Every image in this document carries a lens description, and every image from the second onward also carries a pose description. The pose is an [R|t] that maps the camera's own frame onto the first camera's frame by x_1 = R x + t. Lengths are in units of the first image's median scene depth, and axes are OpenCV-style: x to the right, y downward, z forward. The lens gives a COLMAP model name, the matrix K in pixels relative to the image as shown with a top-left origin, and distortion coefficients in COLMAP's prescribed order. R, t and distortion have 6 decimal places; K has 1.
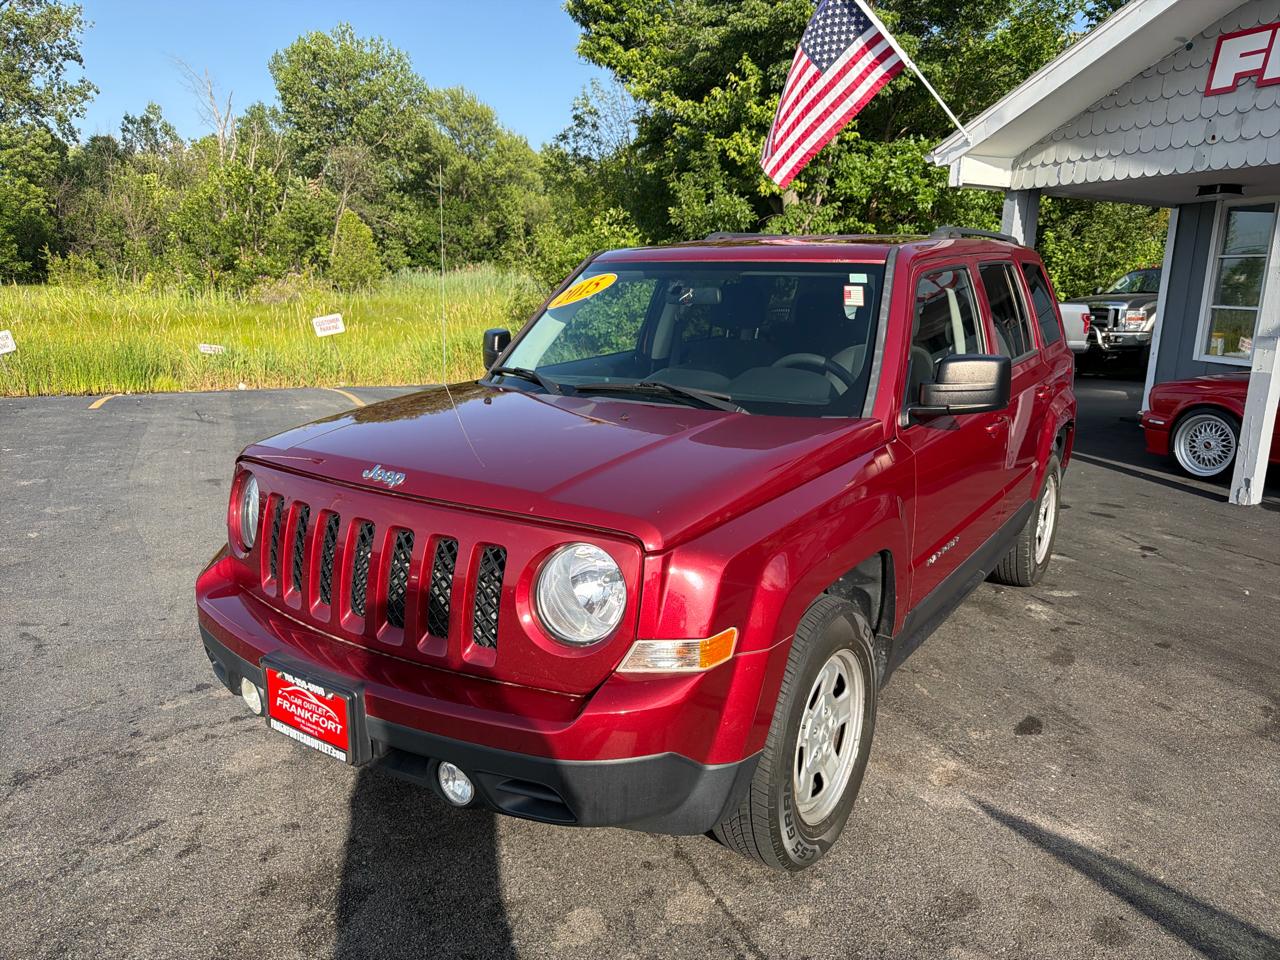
lens RADIAL K [[904.8, 0, 646.6], [0, 904.8, 478.1], [0, 0, 1]] dist [0.020508, -0.035756]
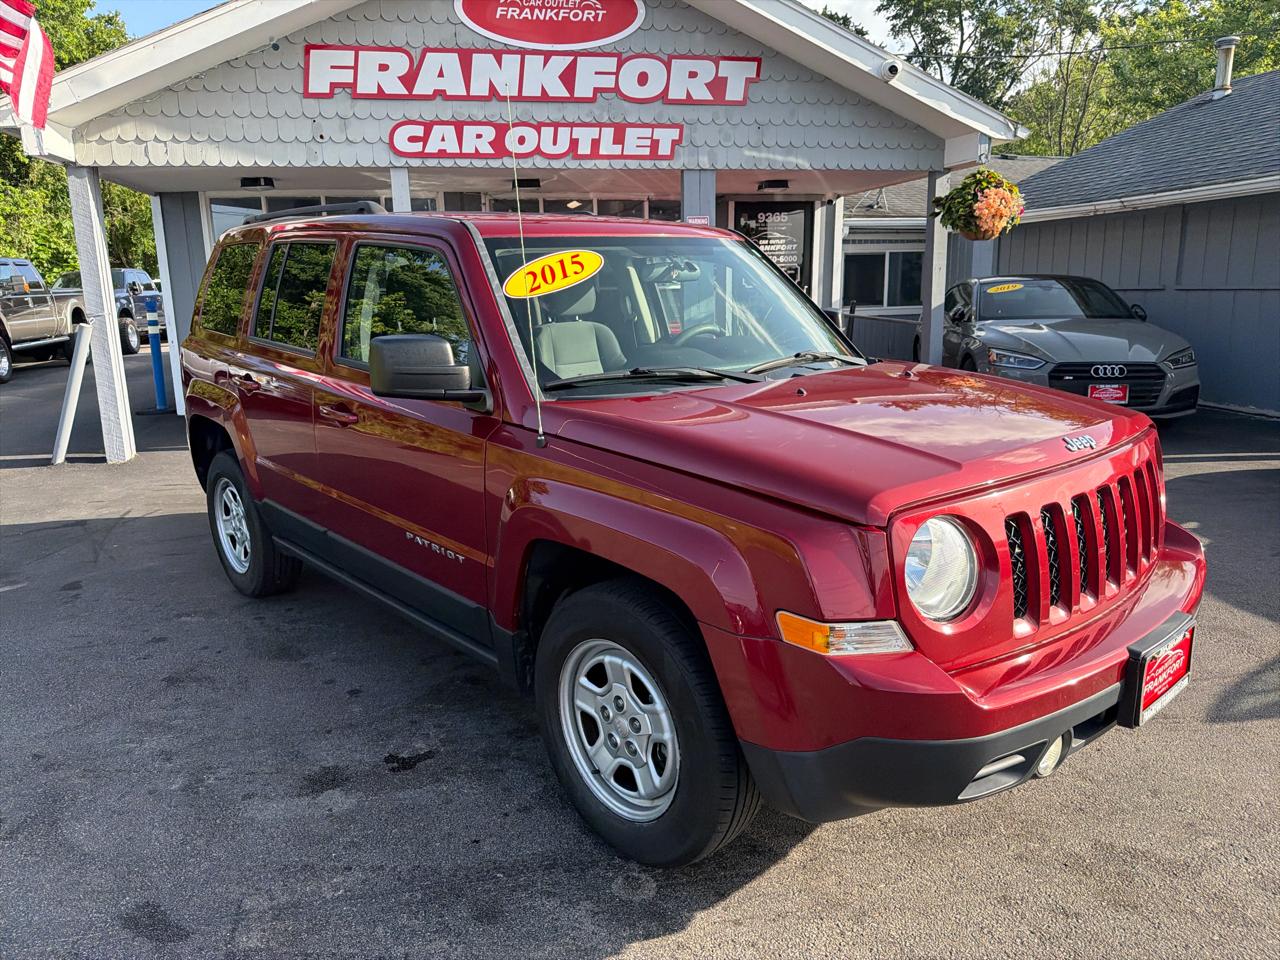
lens RADIAL K [[904.8, 0, 633.7], [0, 904.8, 484.3], [0, 0, 1]] dist [0.020508, -0.035756]
pose [[0.236664, -0.238643, 0.941828, -0.384774], [0.226407, 0.956225, 0.185399, -0.072836], [-0.944844, 0.169359, 0.280334, 0.335892]]
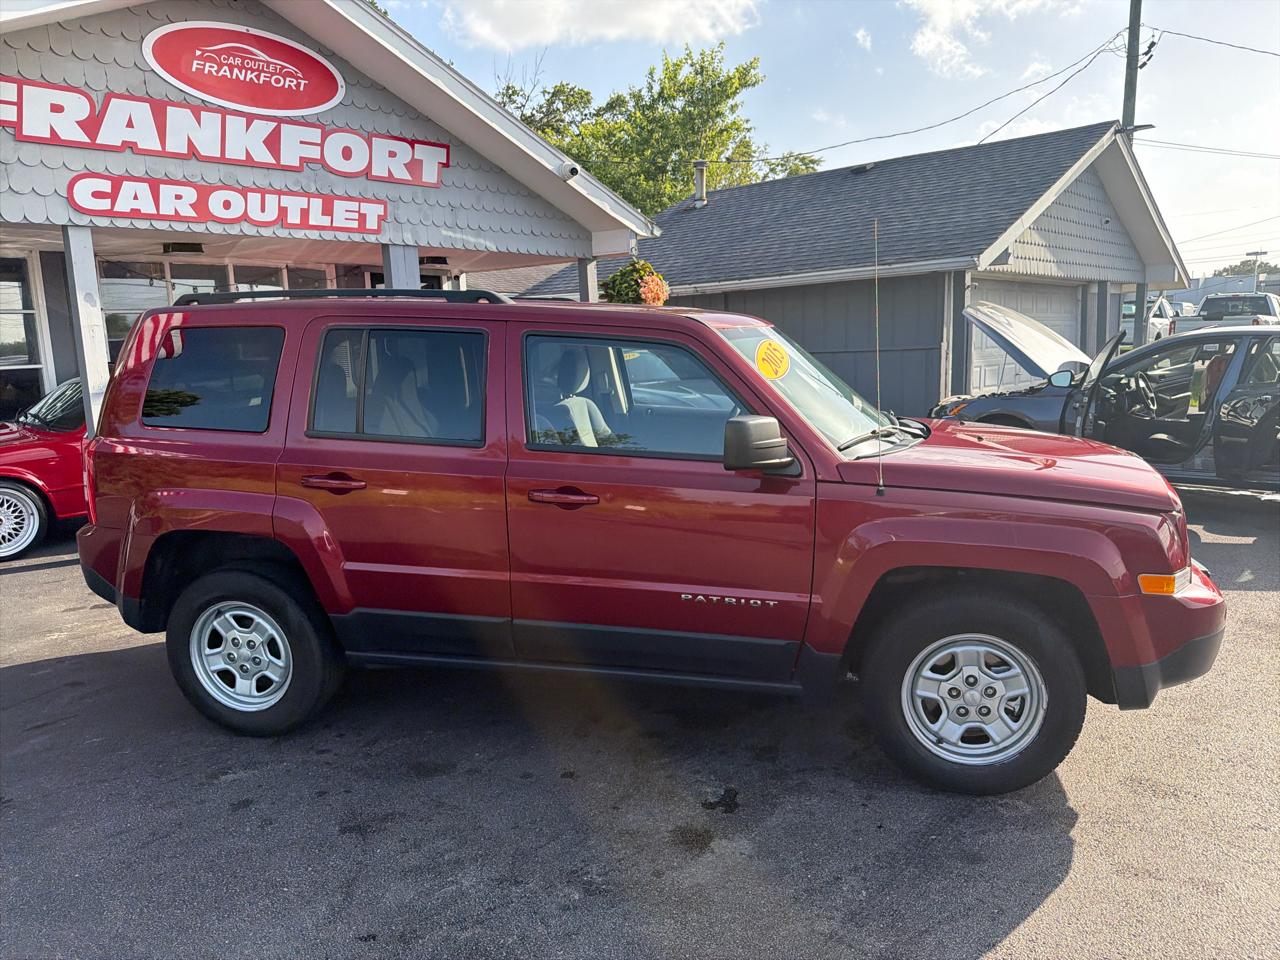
lens RADIAL K [[904.8, 0, 649.5], [0, 904.8, 478.0], [0, 0, 1]] dist [0.020508, -0.035756]
pose [[-0.380856, -0.160871, 0.910532, -0.416062], [0.209119, 0.944247, 0.254298, -0.162930], [-0.900676, 0.287261, -0.325981, 0.665636]]
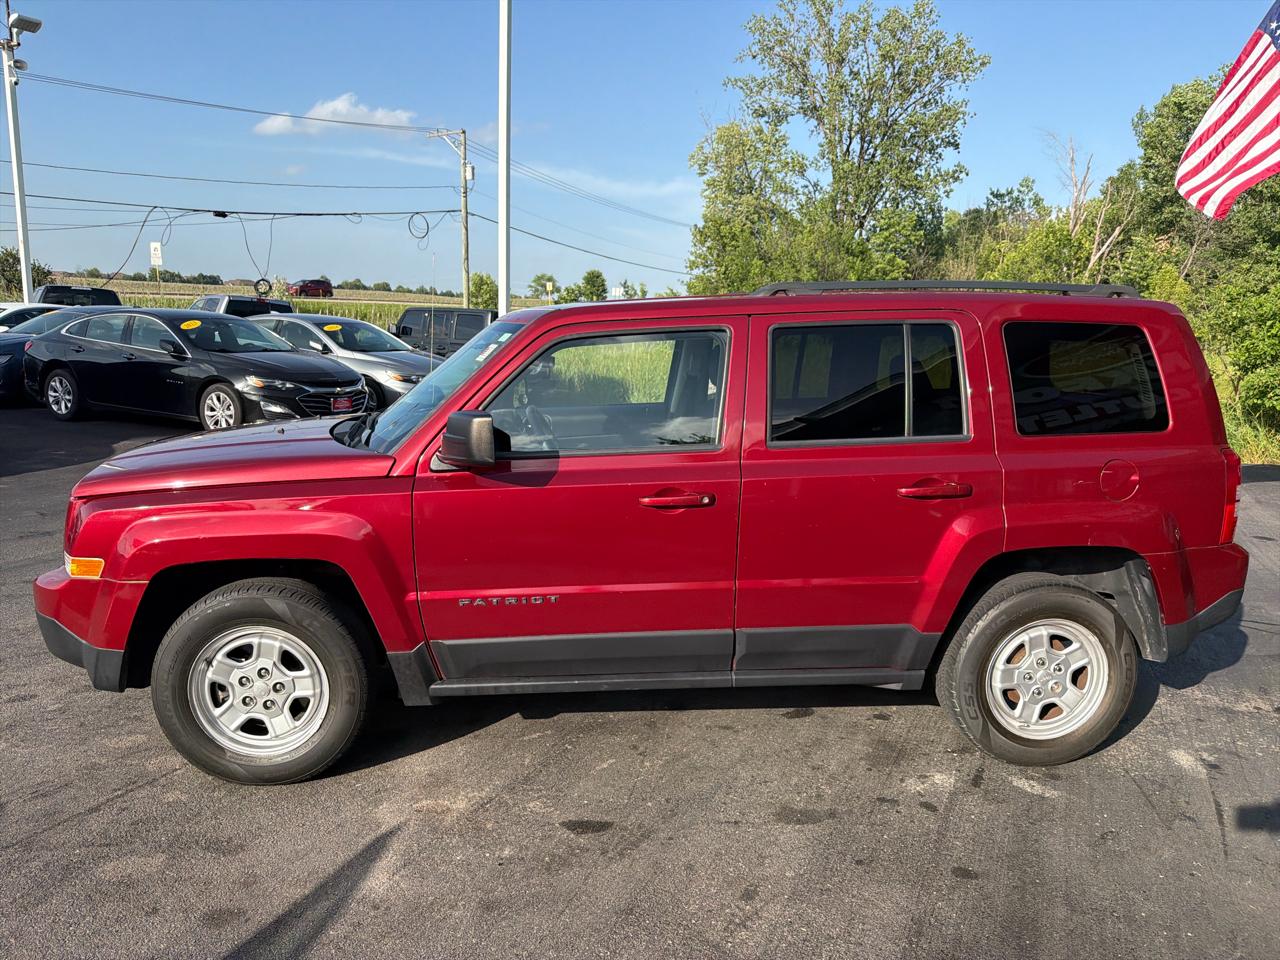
lens RADIAL K [[904.8, 0, 645.3], [0, 904.8, 486.5], [0, 0, 1]] dist [0.020508, -0.035756]
pose [[0.624196, 0.133433, -0.769789, 0.463771], [-0.175208, 0.984119, 0.028515, -0.040589], [0.761369, 0.117074, 0.637661, 0.177892]]
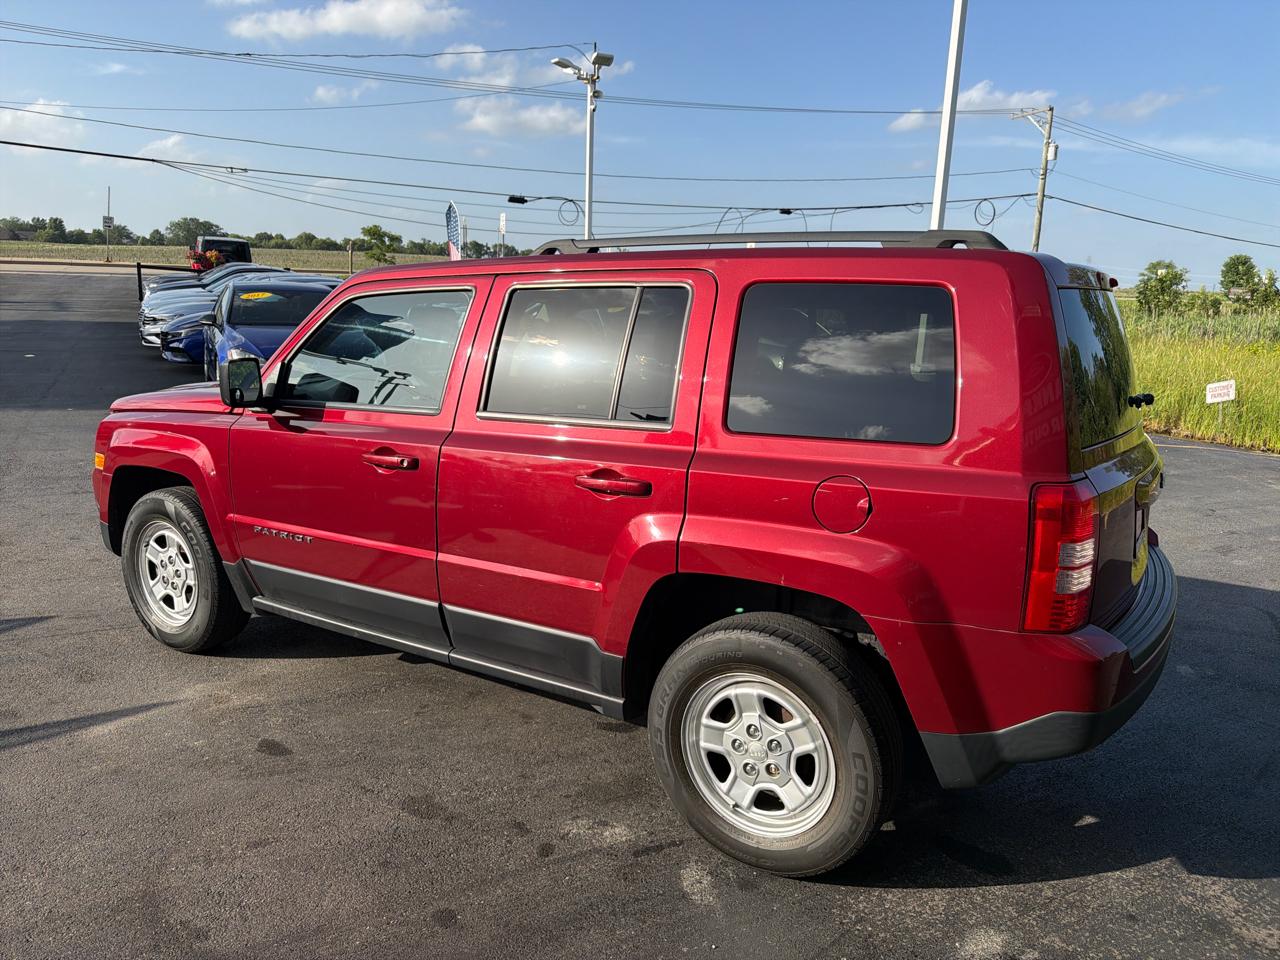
lens RADIAL K [[904.8, 0, 639.2], [0, 904.8, 474.4], [0, 0, 1]] dist [0.020508, -0.035756]
pose [[0.041098, 0.173979, -0.983891, 0.563615], [-0.243342, 0.956815, 0.159026, -0.109157], [0.969069, 0.232887, 0.081659, 0.515026]]
